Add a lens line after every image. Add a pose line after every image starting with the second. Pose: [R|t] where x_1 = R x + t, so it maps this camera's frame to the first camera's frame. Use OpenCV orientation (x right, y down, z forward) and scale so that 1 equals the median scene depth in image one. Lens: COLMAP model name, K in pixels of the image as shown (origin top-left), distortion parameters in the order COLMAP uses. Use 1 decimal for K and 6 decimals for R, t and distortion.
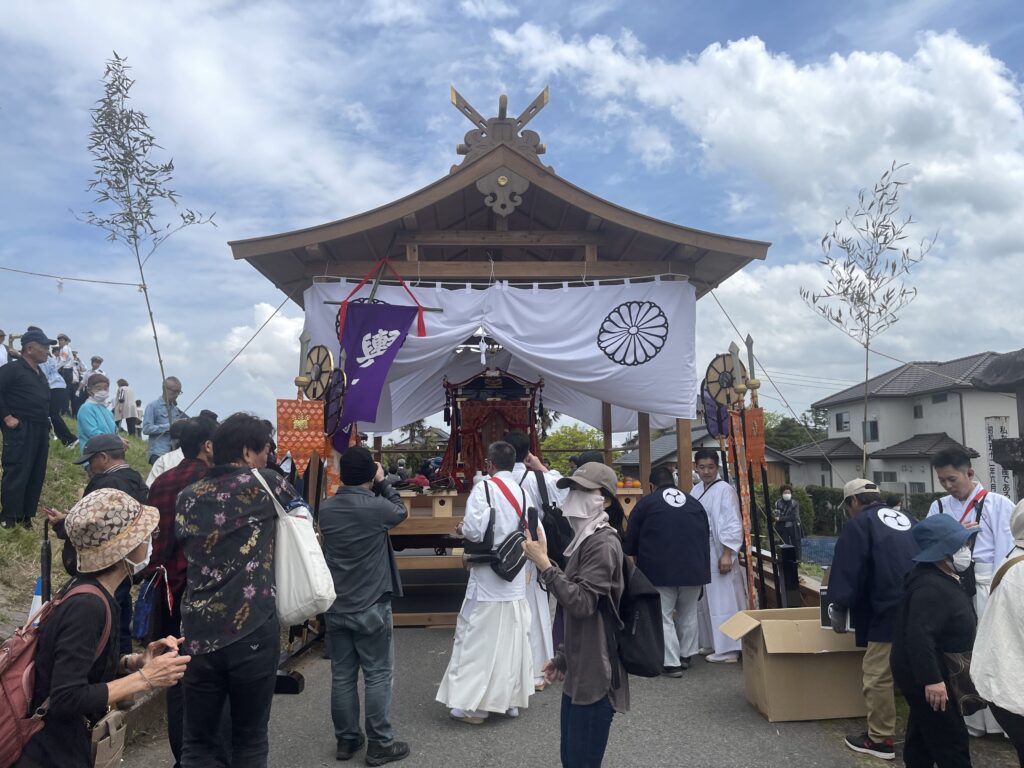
lens RADIAL K [[746.2, 0, 510.3], [0, 746.2, 380.9], [0, 0, 1]] dist [0.064684, -0.009574]
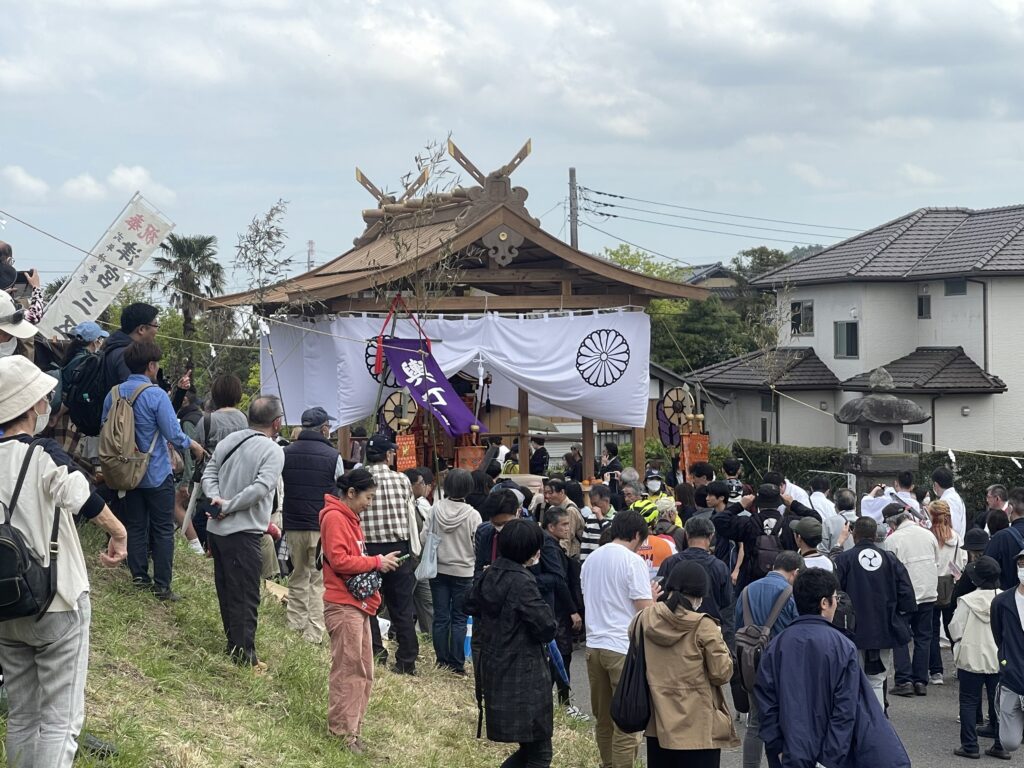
lens RADIAL K [[2327.2, 0, 513.2], [0, 2327.2, 381.7], [0, 0, 1]] dist [0.582403, 0.000000]
pose [[0.962201, -0.016843, 0.271819, -0.973940], [-0.016711, 0.992553, 0.120658, -0.466371], [-0.271827, -0.120640, 0.954754, -2.501066]]
